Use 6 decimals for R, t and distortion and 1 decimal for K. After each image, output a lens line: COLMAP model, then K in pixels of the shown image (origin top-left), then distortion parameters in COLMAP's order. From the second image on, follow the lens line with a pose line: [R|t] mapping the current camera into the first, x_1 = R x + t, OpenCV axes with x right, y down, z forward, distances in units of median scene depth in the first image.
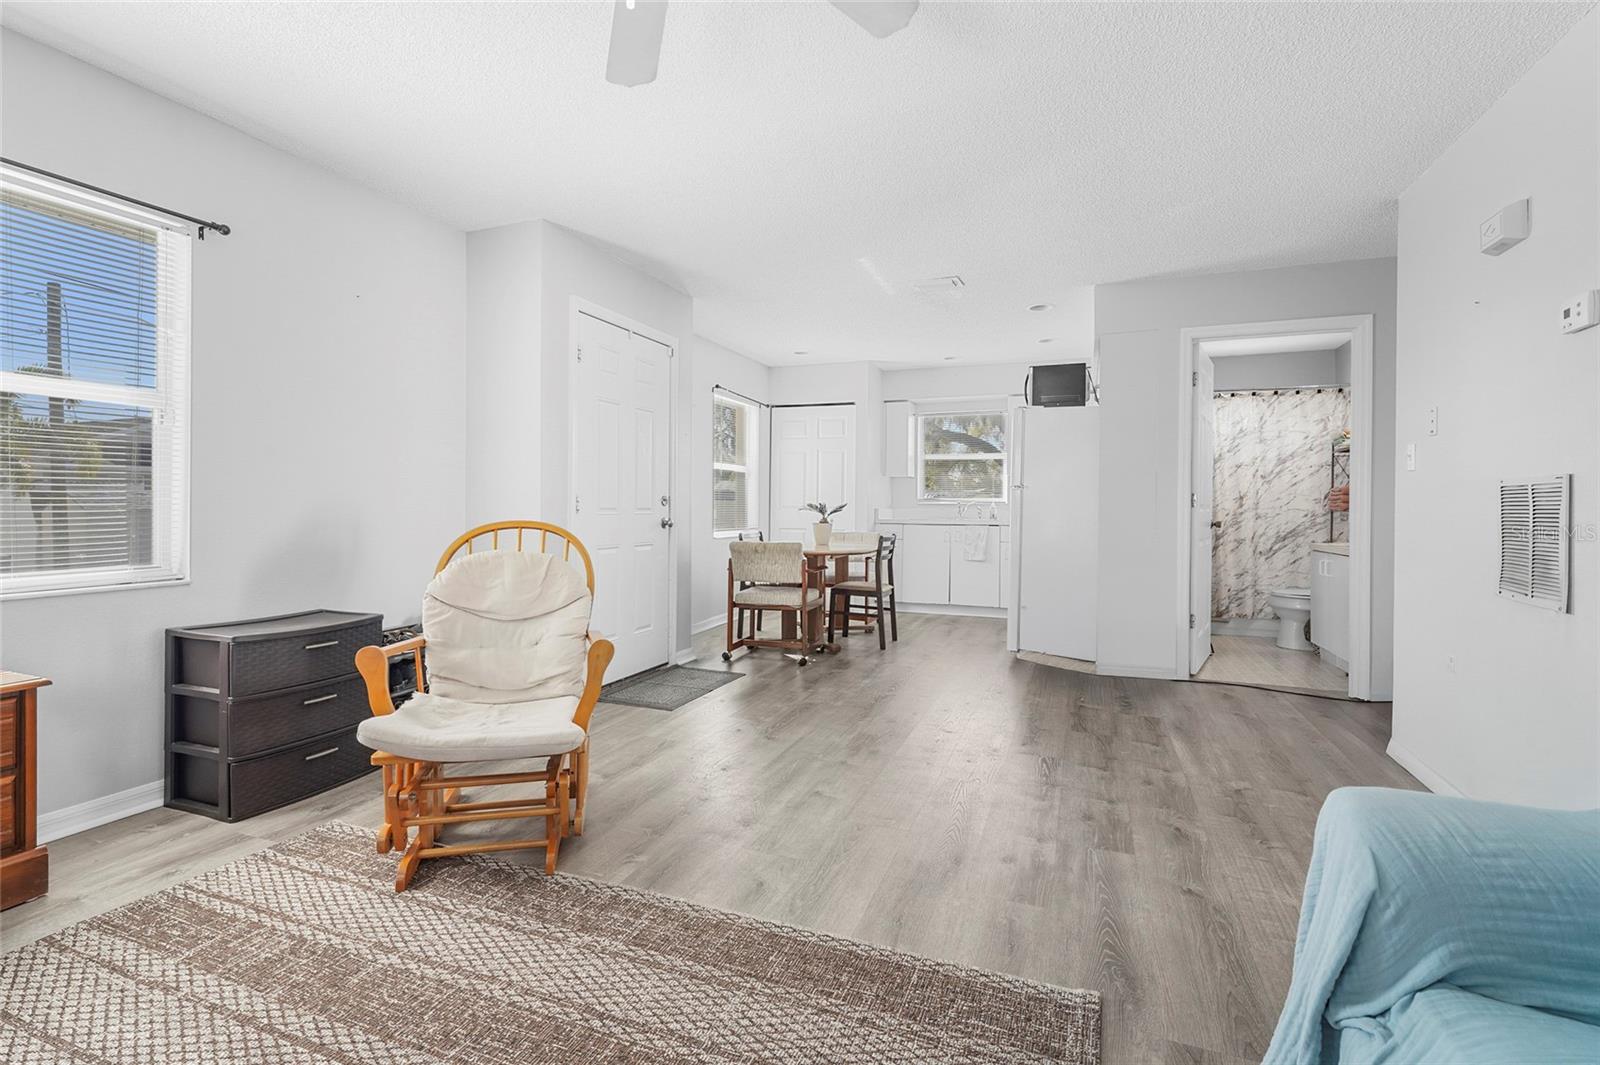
lens RADIAL K [[727.0, 0, 800.4], [0, 727.0, 510.2], [0, 0, 1]] dist [0.000226, 0.000391]
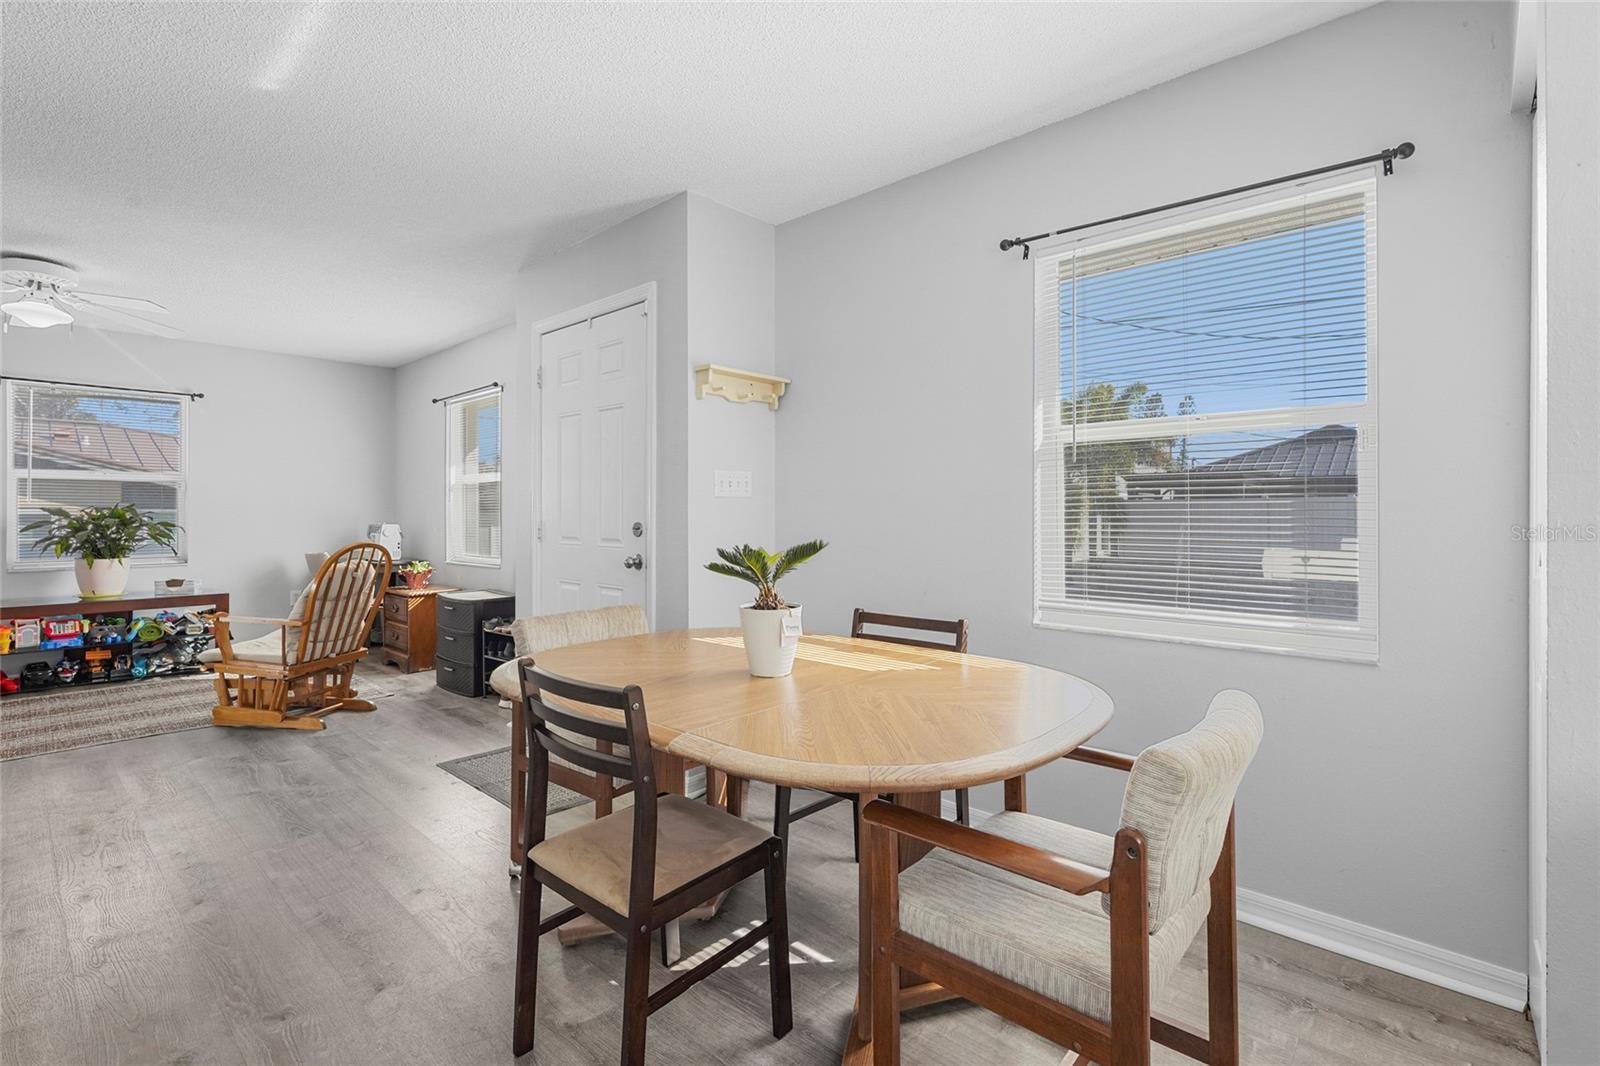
lens RADIAL K [[727.0, 0, 800.4], [0, 727.0, 510.7], [0, 0, 1]] dist [0.000226, 0.000391]
pose [[-0.360288, -0.008912, -0.932798, 0.851342], [-0.006865, 0.999953, -0.006902, -0.056868], [0.932816, 0.003916, -0.360332, 2.984511]]
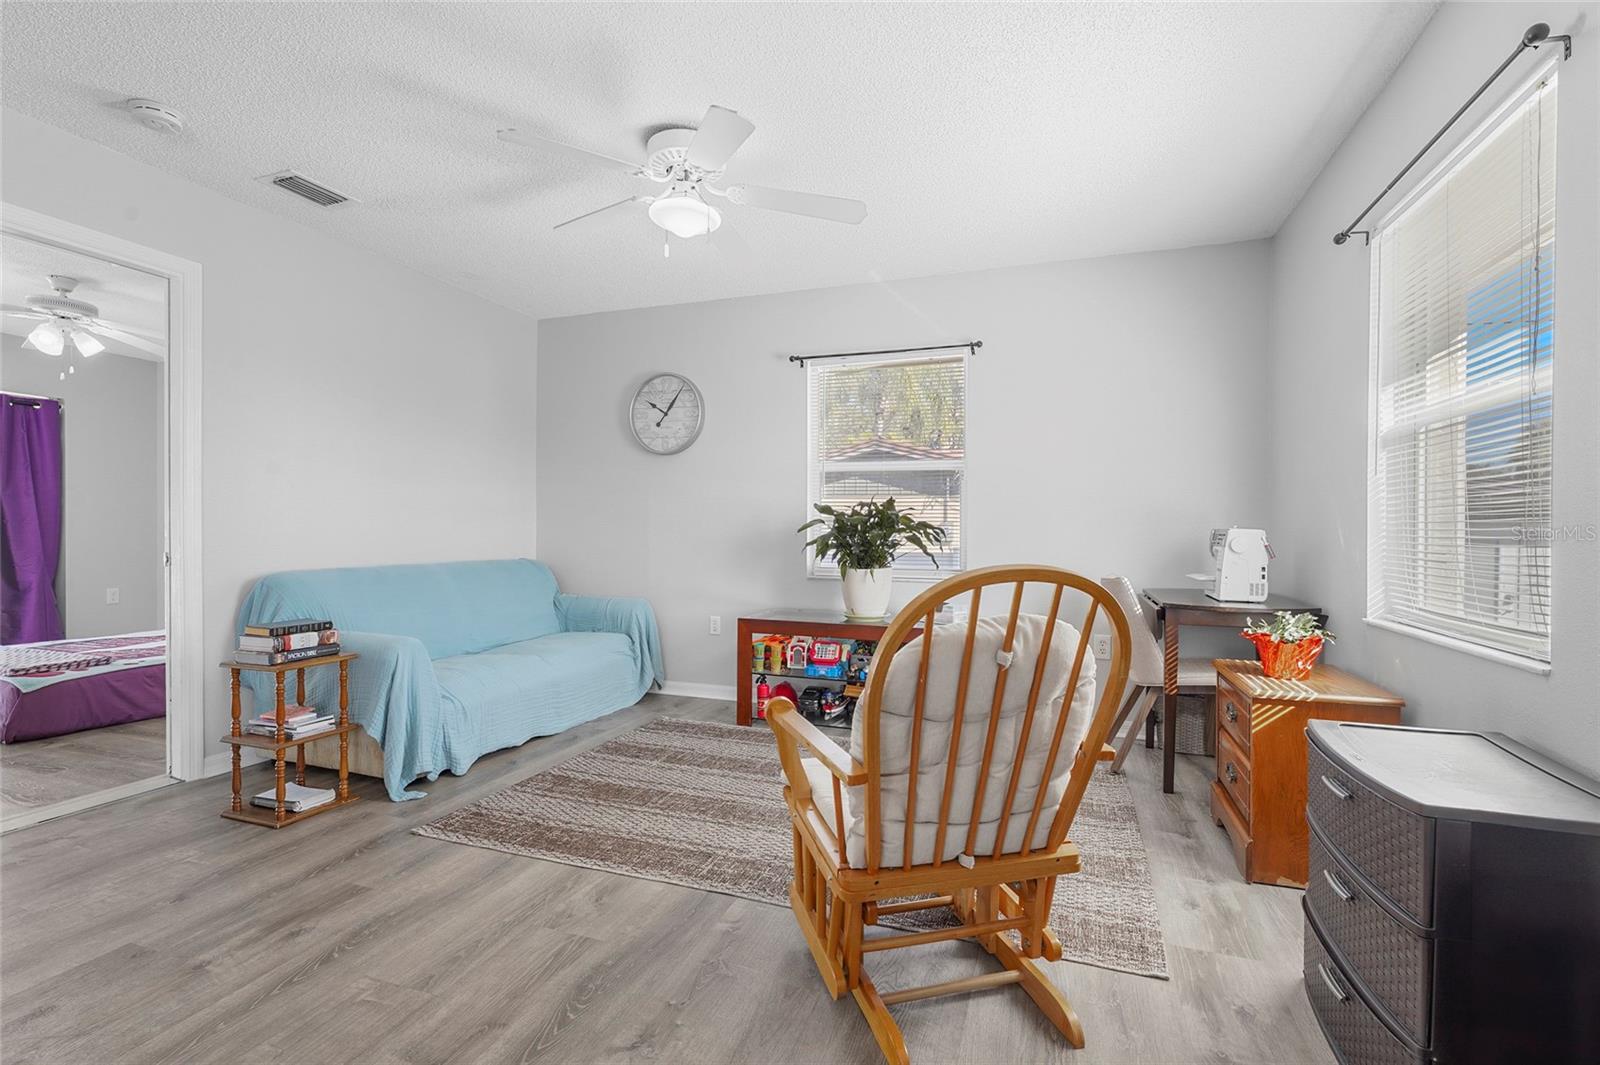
lens RADIAL K [[723.2, 0, 800.0], [0, 723.2, 532.5], [0, 0, 1]] dist [0.000781, 0.000249]
pose [[-0.999564, -0.010624, -0.027562, -0.283273], [-0.010971, 0.999862, 0.012480, -0.014575], [0.027426, 0.012777, -0.999542, 1.877700]]
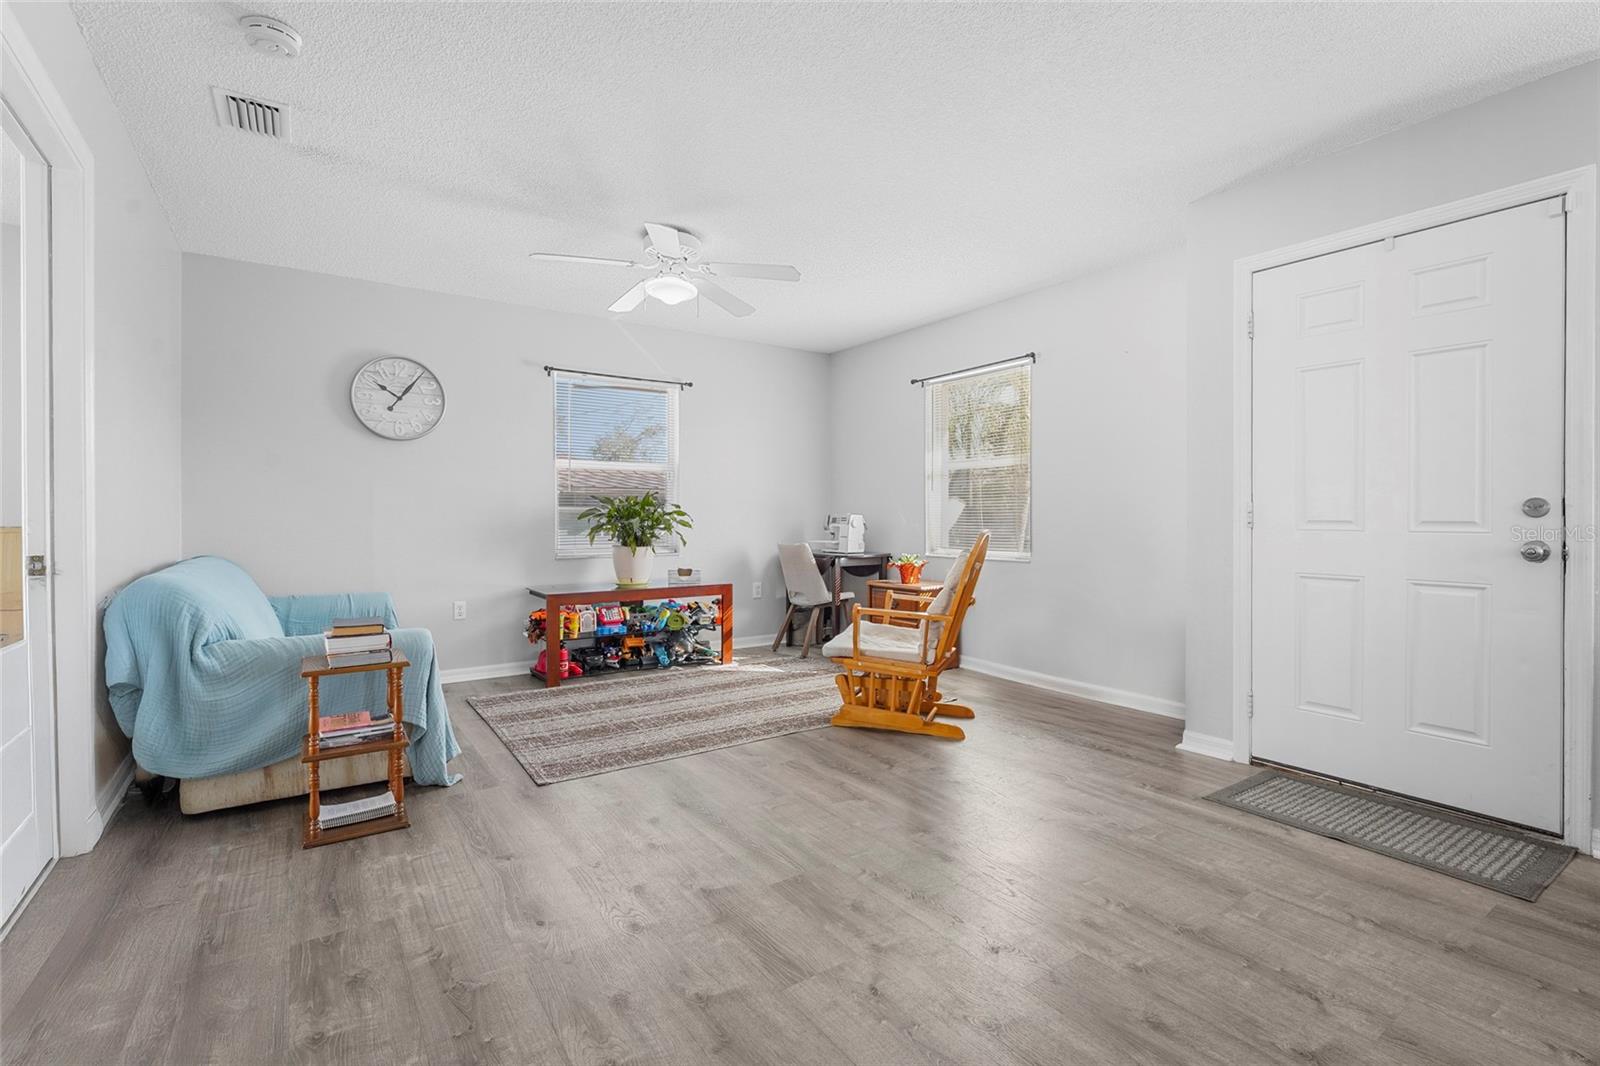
lens RADIAL K [[727.7, 0, 802.8], [0, 727.7, 520.7], [0, 0, 1]] dist [-0.001878, 0.000142]
pose [[-0.557397, -0.000059, -0.830246, 1.117951], [-0.007530, 0.999959, 0.004984, -0.004355], [0.830212, 0.009030, -0.557375, 1.841098]]
